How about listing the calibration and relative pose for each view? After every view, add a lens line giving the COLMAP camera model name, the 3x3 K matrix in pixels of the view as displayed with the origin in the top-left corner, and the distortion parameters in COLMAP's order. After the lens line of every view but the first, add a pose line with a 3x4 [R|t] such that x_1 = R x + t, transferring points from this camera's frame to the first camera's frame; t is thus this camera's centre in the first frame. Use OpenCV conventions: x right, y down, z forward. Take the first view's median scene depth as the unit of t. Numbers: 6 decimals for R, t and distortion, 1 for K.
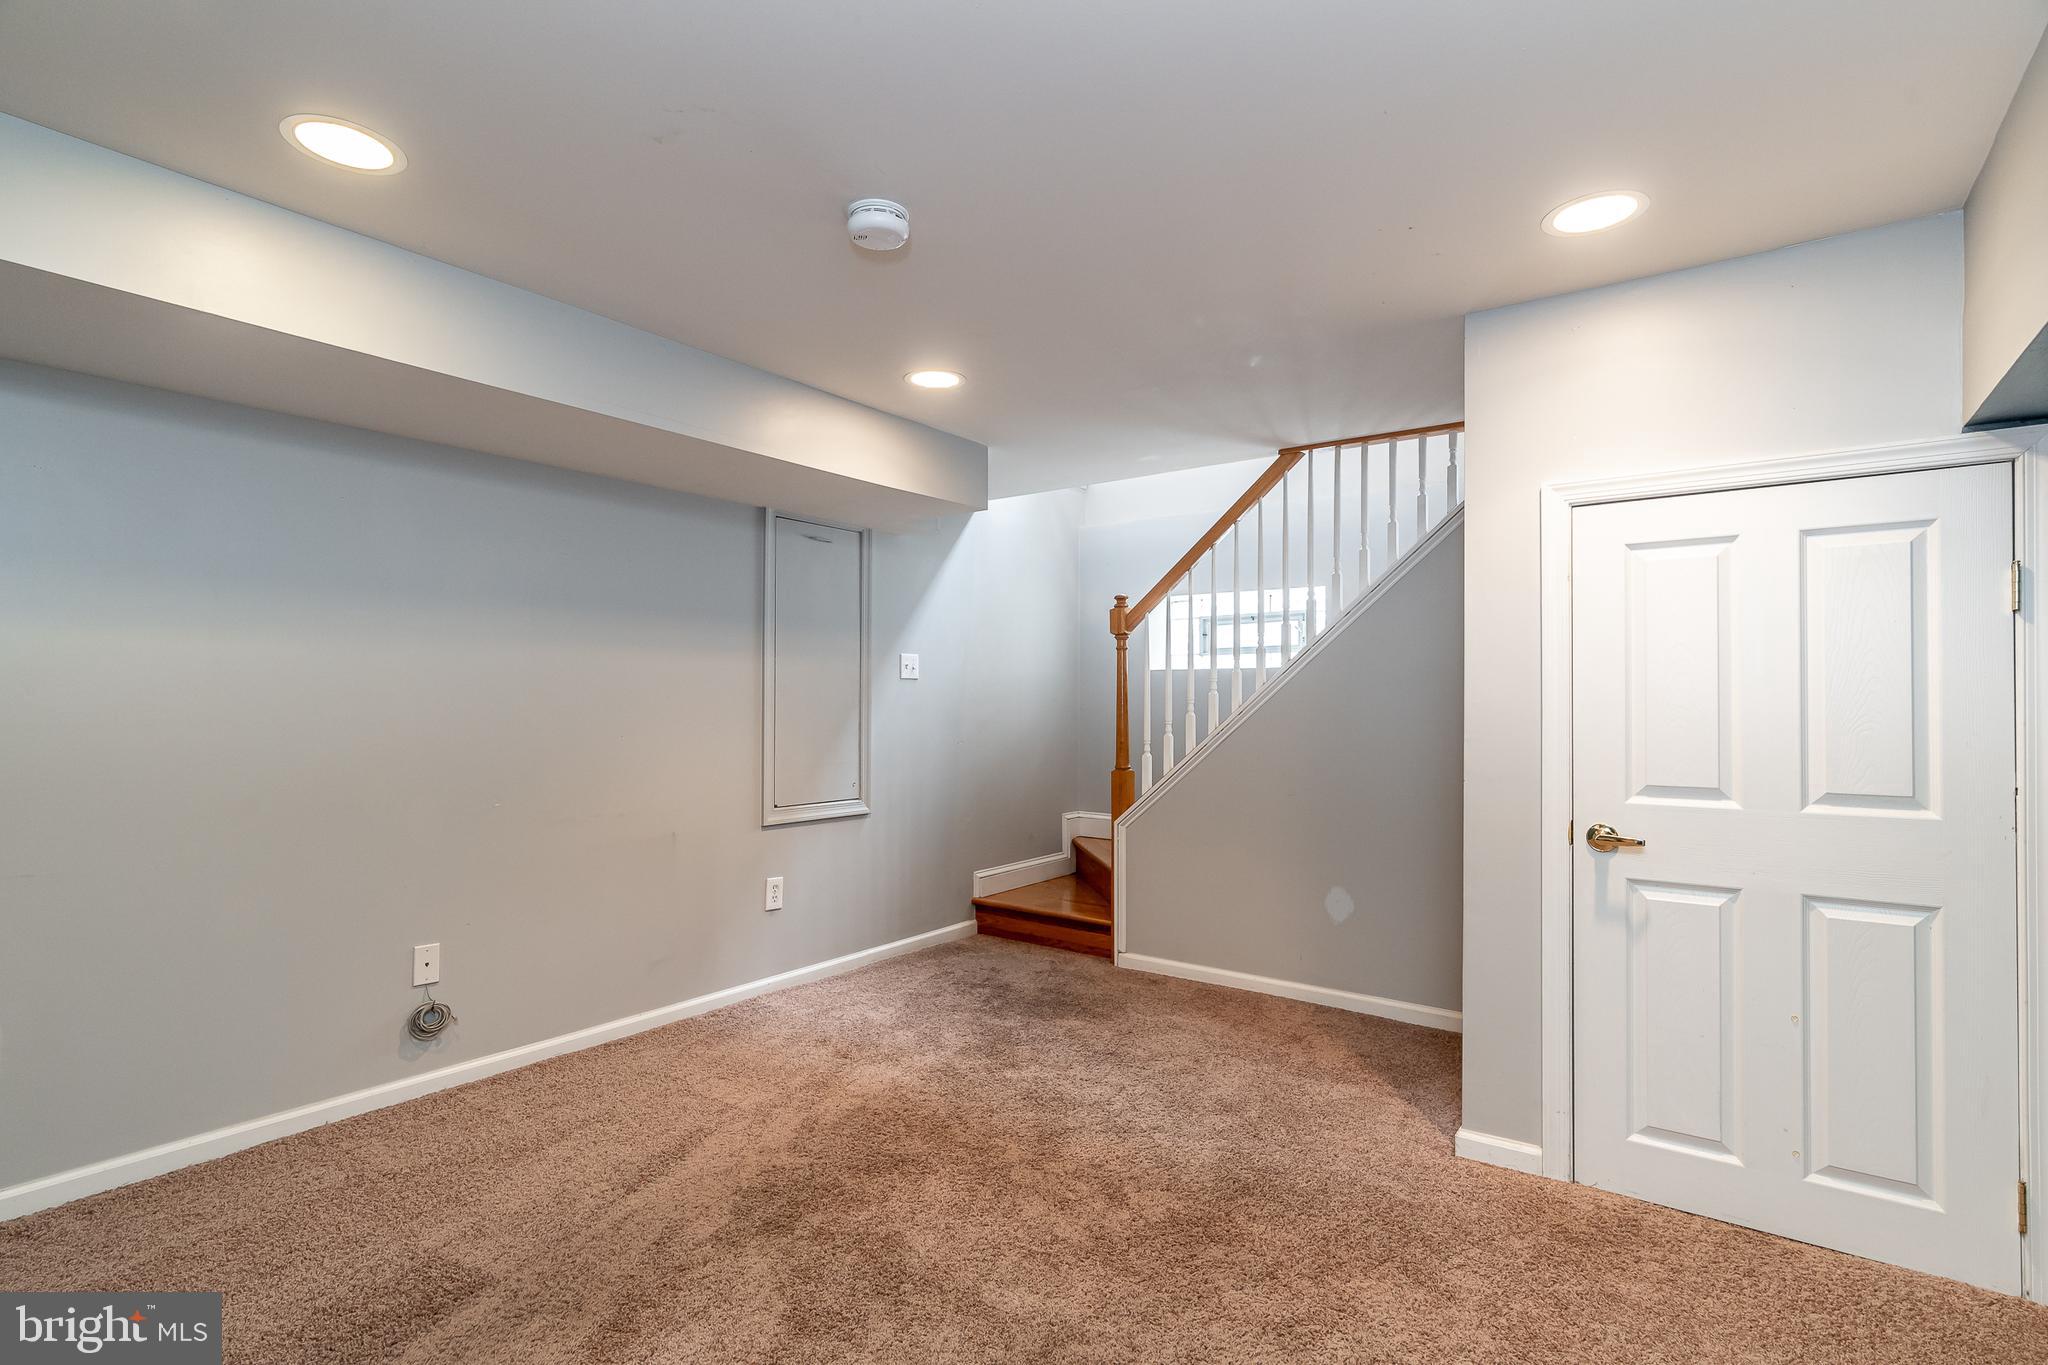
lens RADIAL K [[986.1, 0, 1021.6], [0, 986.1, 685.8], [0, 0, 1]] dist [-0.001110, -0.000281]
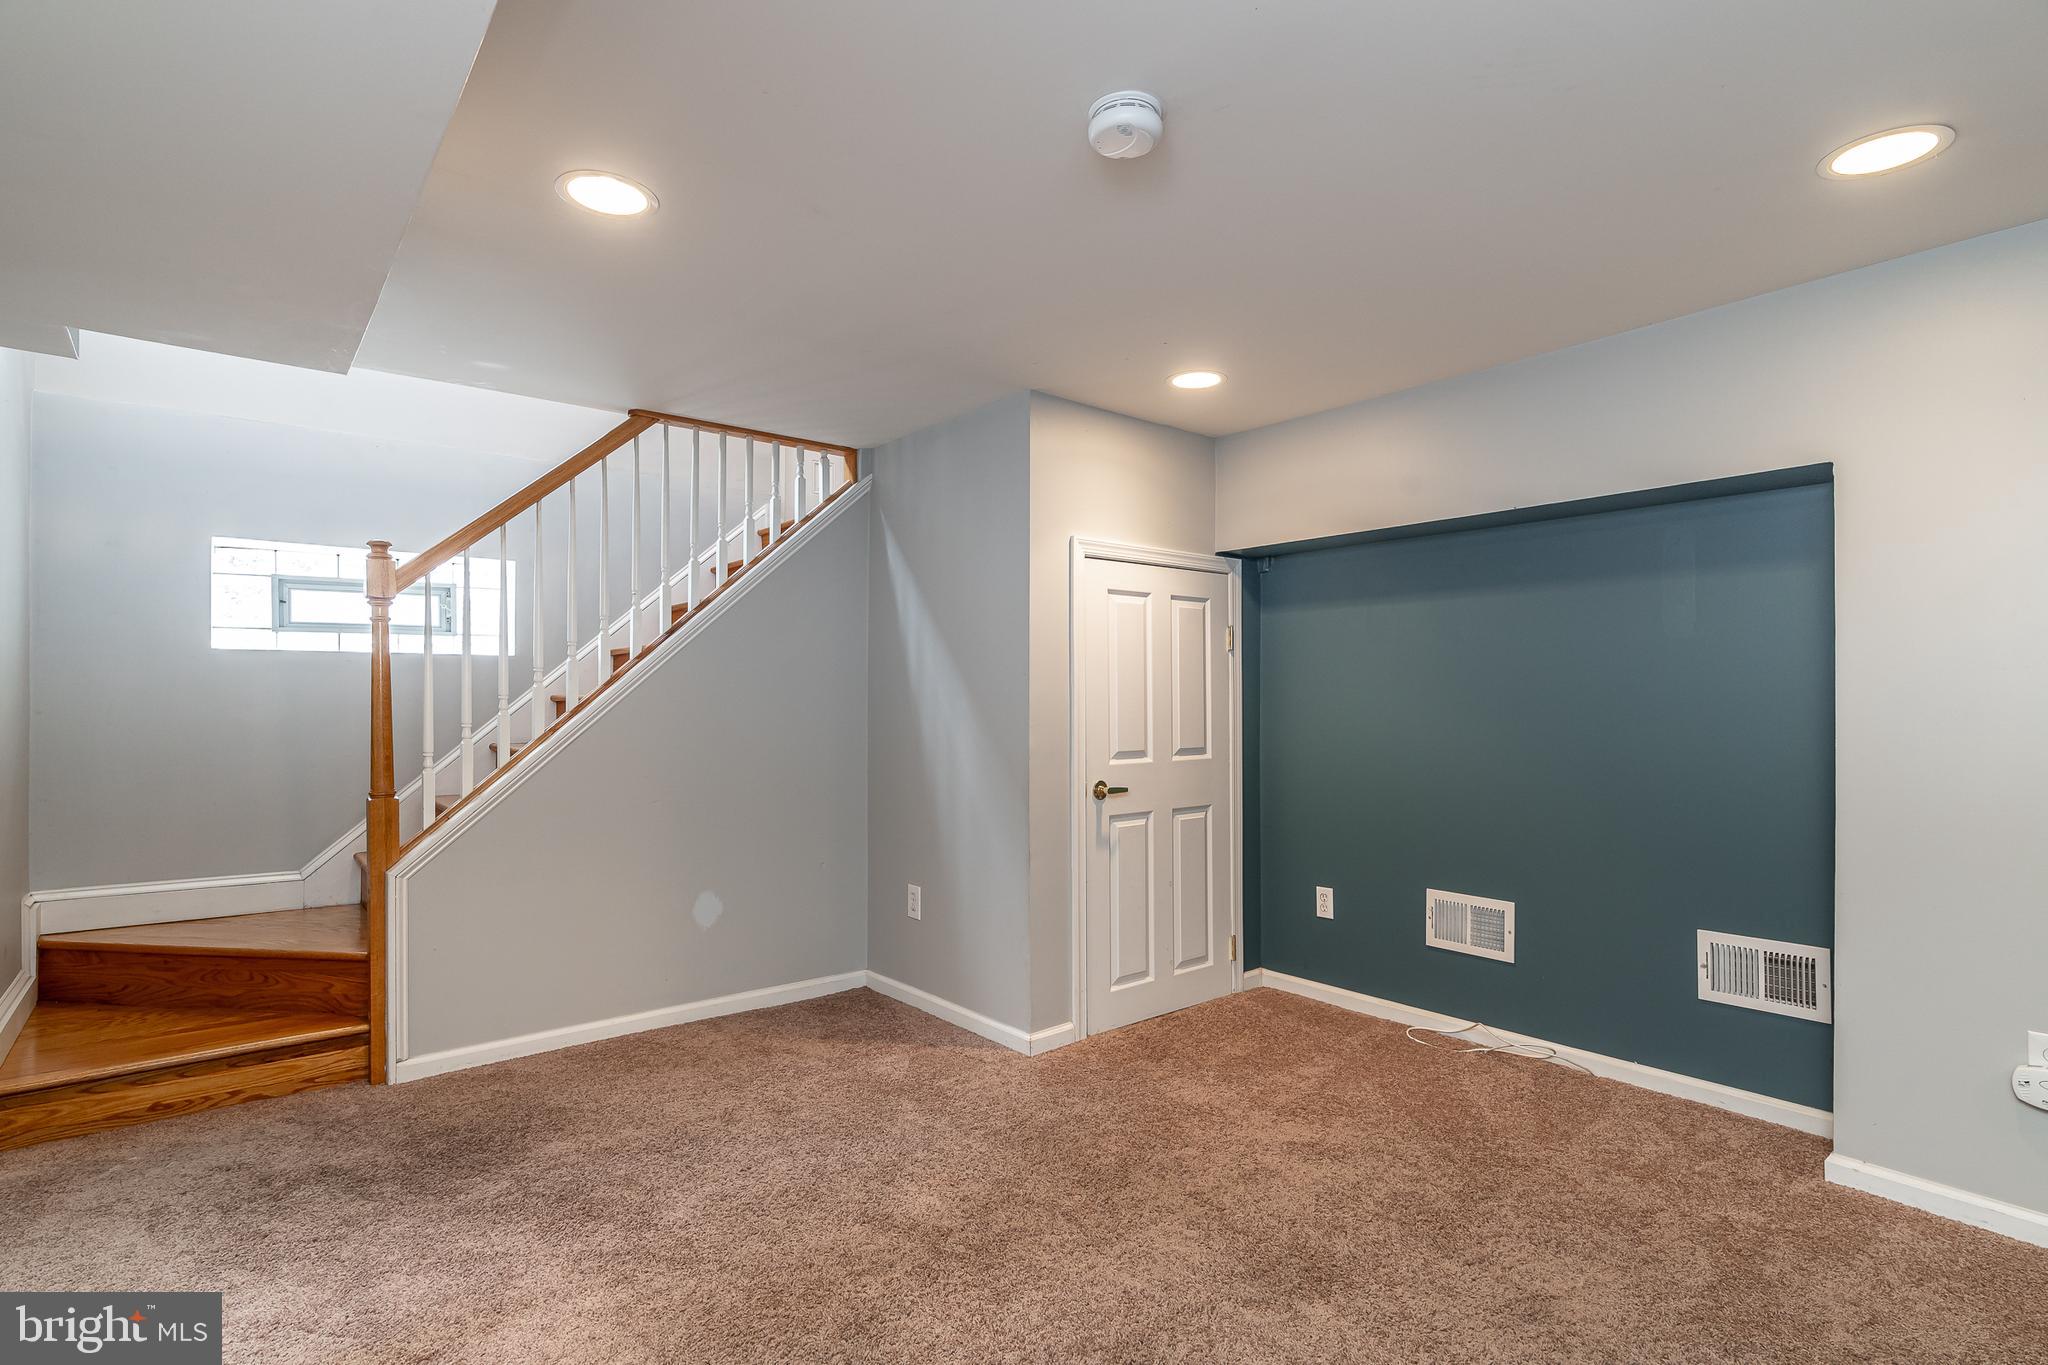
lens RADIAL K [[986.1, 0, 1021.6], [0, 986.1, 685.8], [0, 0, 1]] dist [-0.001110, -0.000281]
pose [[0.247870, 0.008714, 0.968754, -0.541141], [-0.013424, 0.999894, -0.005559, 0.006867], [-0.968700, -0.011627, 0.247961, 0.483766]]
